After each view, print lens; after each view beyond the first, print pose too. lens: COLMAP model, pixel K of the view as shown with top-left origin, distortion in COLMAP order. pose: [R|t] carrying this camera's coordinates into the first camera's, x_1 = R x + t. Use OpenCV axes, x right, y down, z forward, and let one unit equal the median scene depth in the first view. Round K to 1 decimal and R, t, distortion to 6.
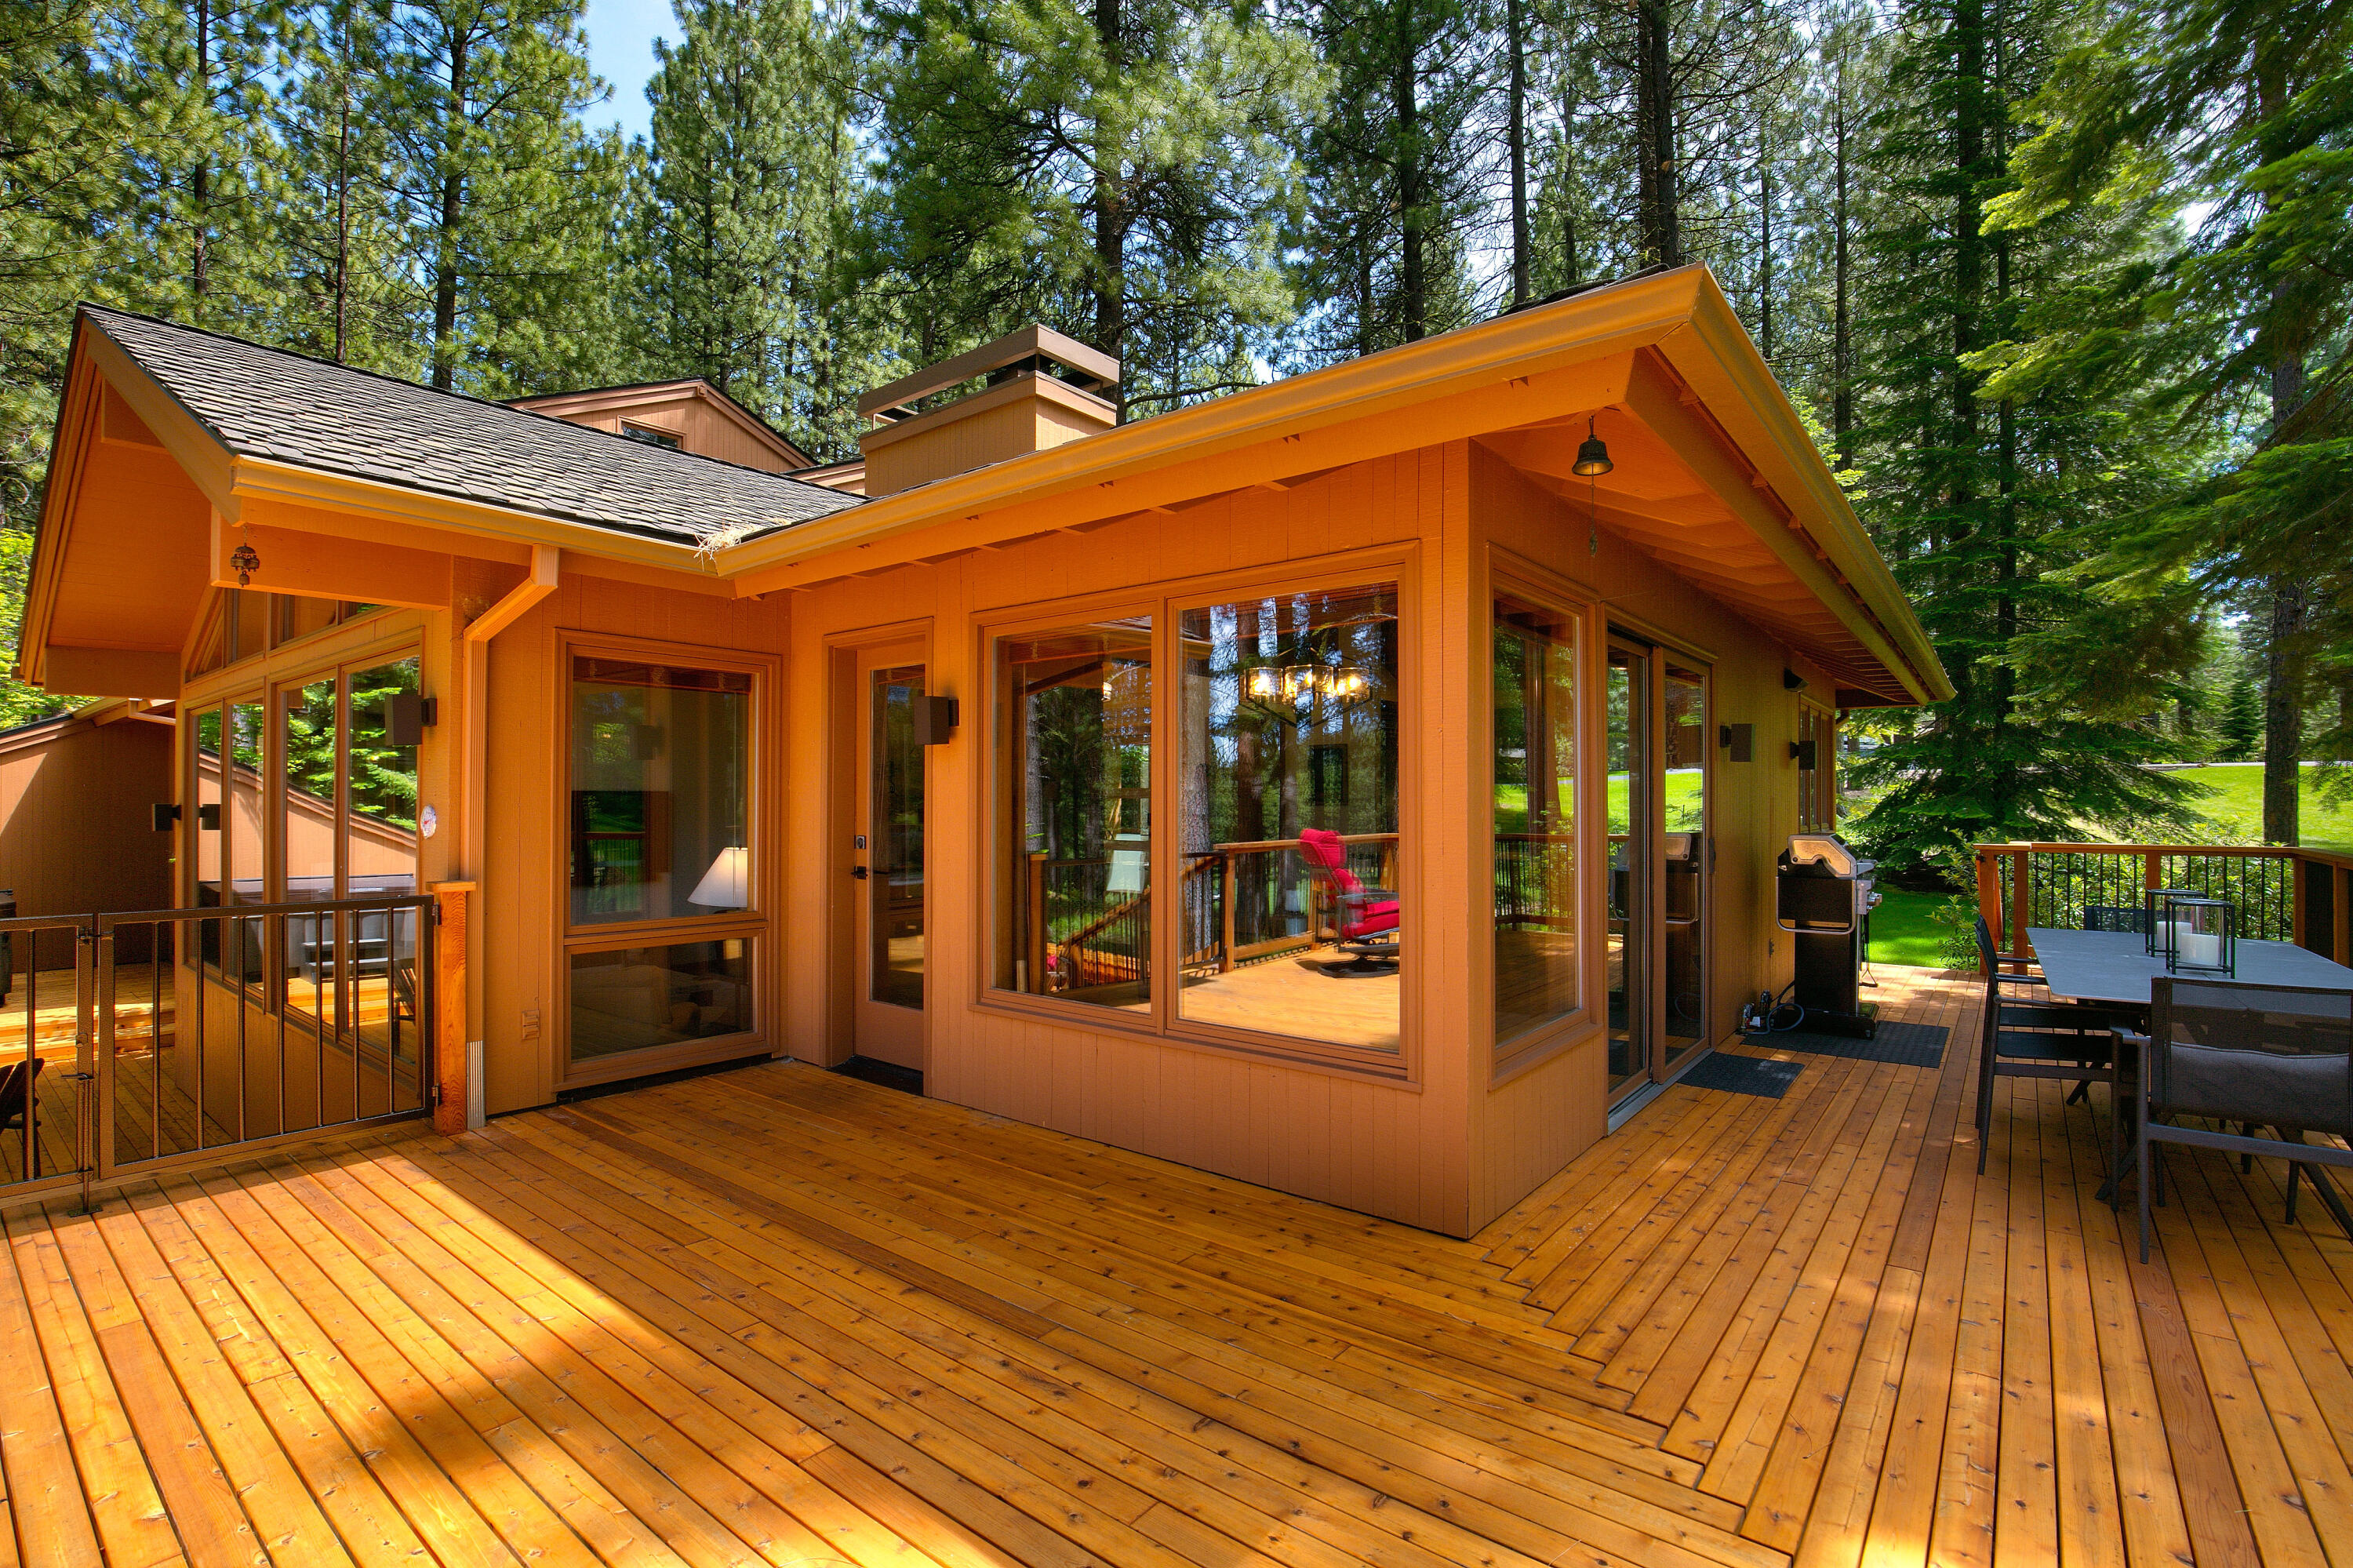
lens RADIAL K [[1110.4, 0, 1162.9], [0, 1110.4, 794.2], [0, 0, 1]] dist [-0.016098, -0.001587]
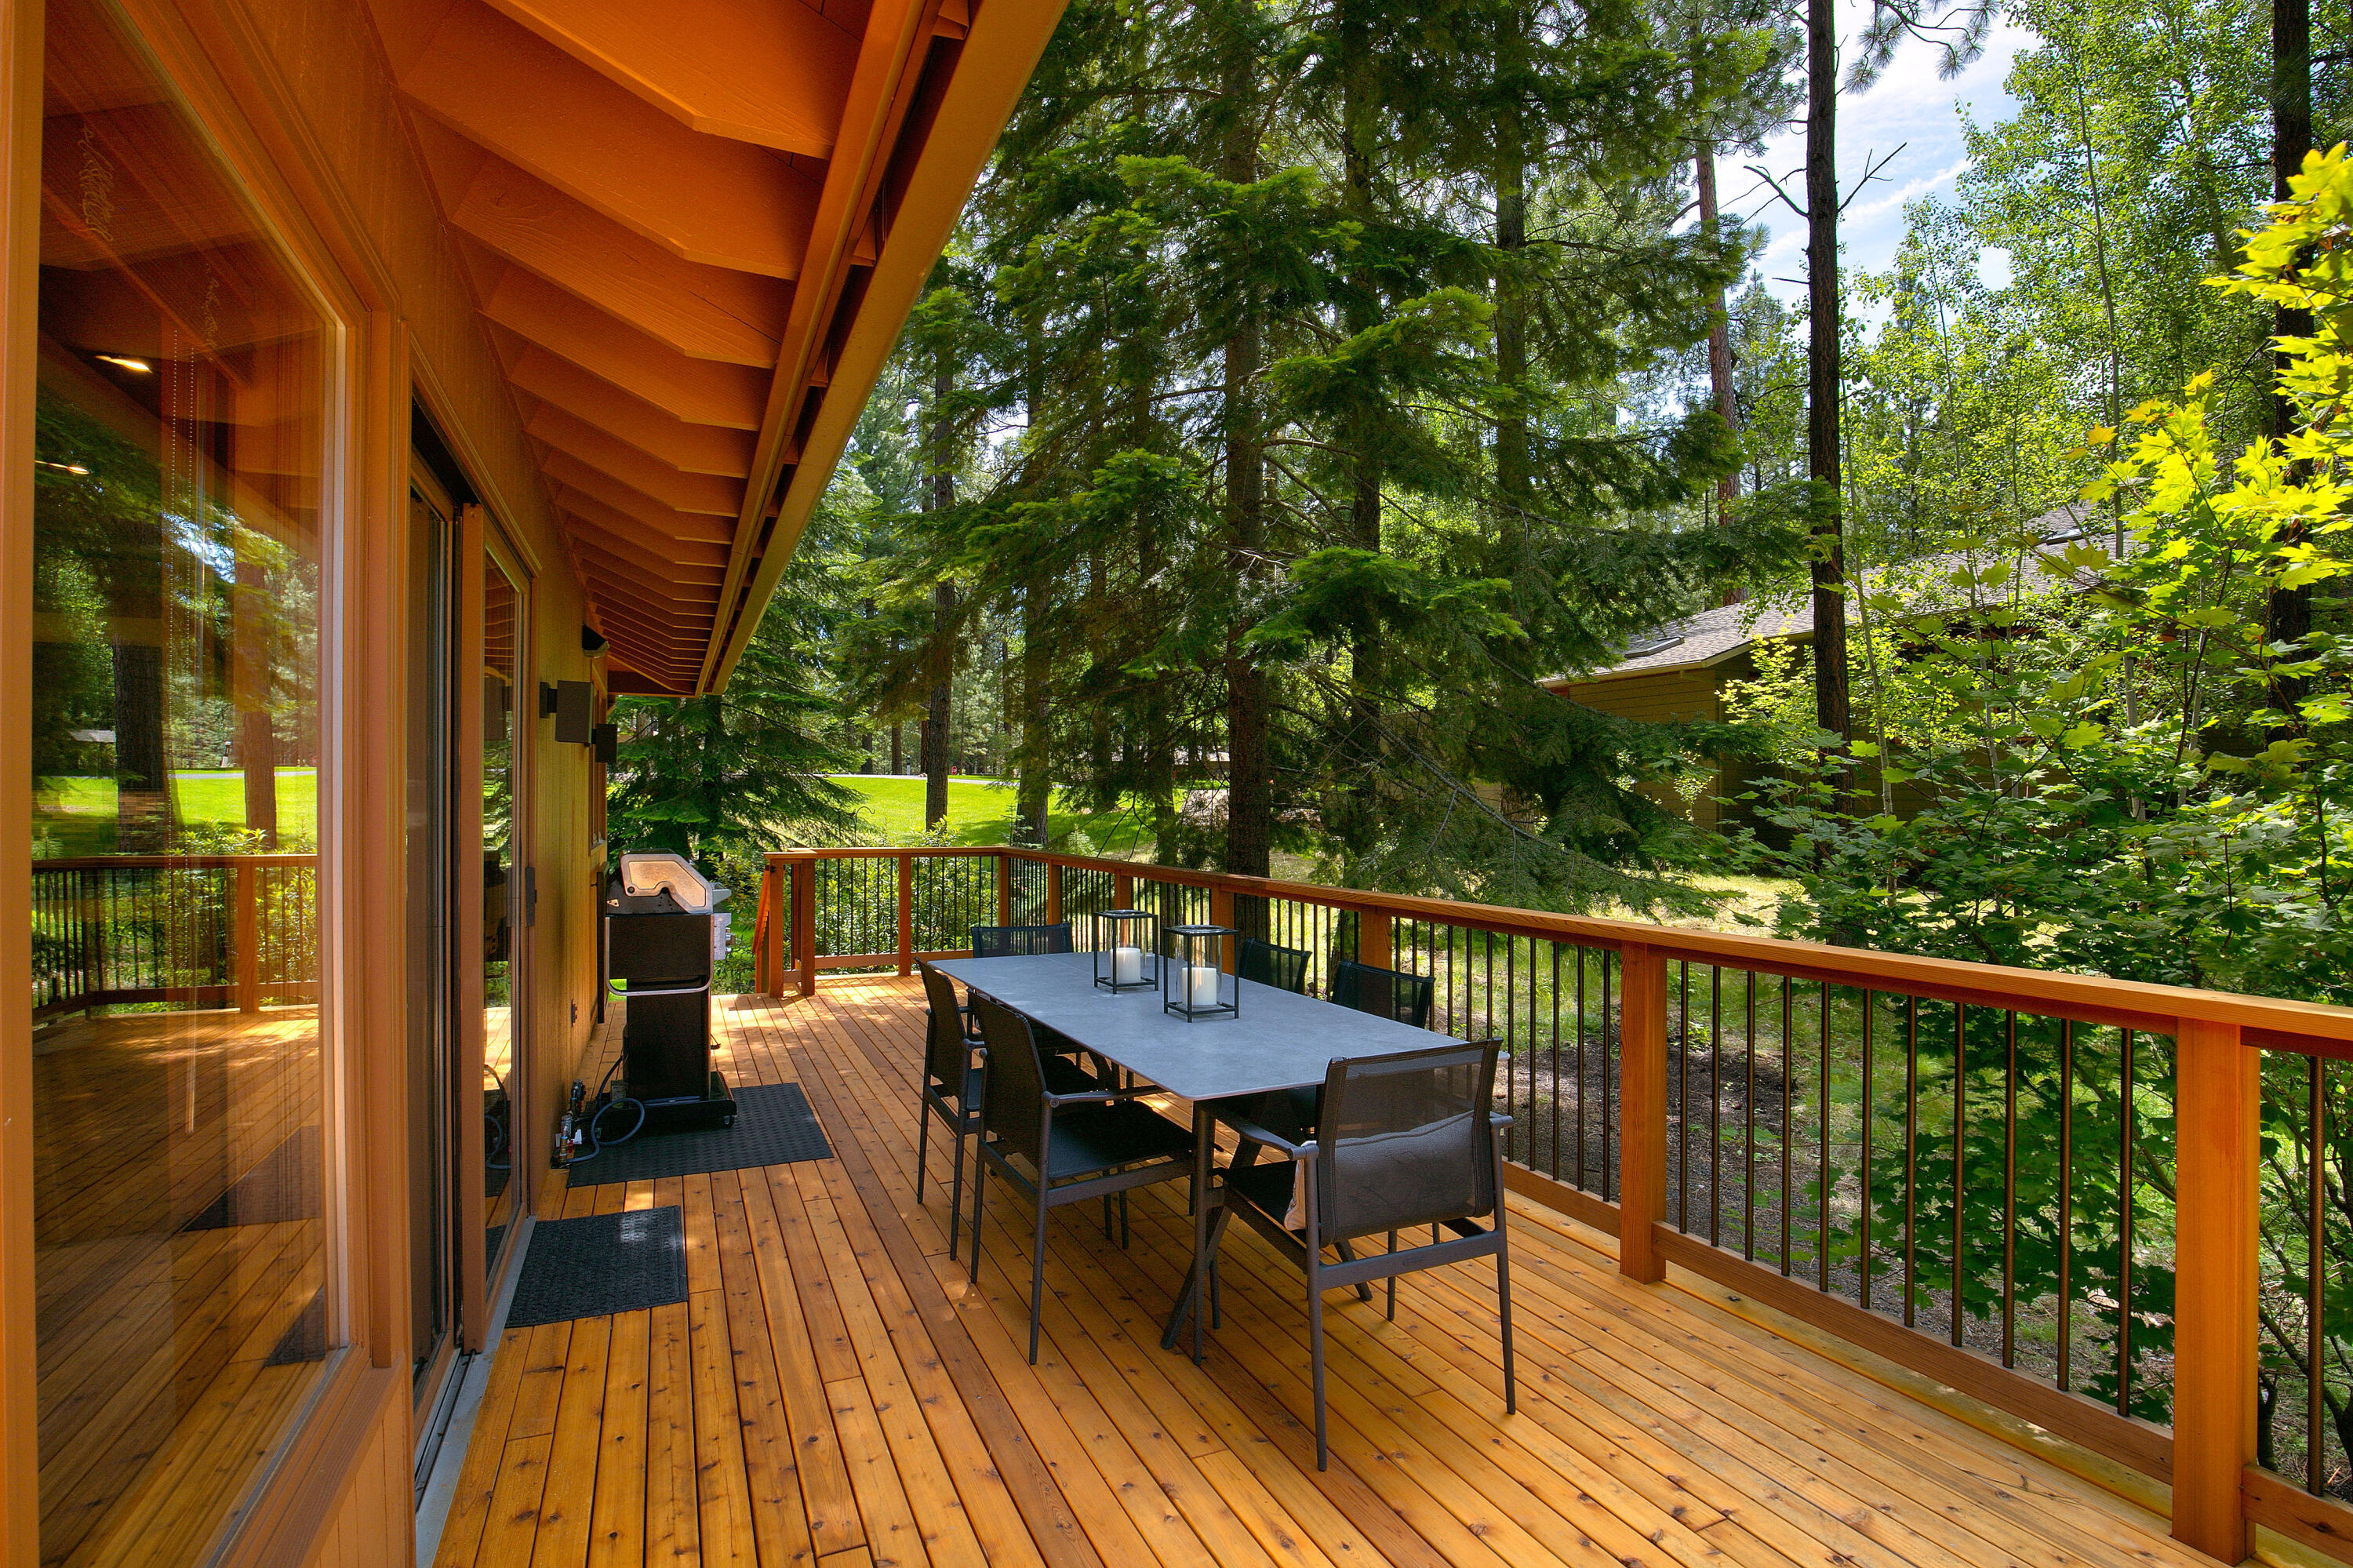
lens RADIAL K [[1110.4, 0, 1193.3], [0, 1110.4, 796.5], [0, 0, 1]] dist [-0.016098, -0.001587]
pose [[0.448859, 0.010621, 0.893539, 0.153731], [-0.010860, 0.999920, -0.006430, 0.001141], [-0.893536, -0.006817, 0.448939, 0.523536]]
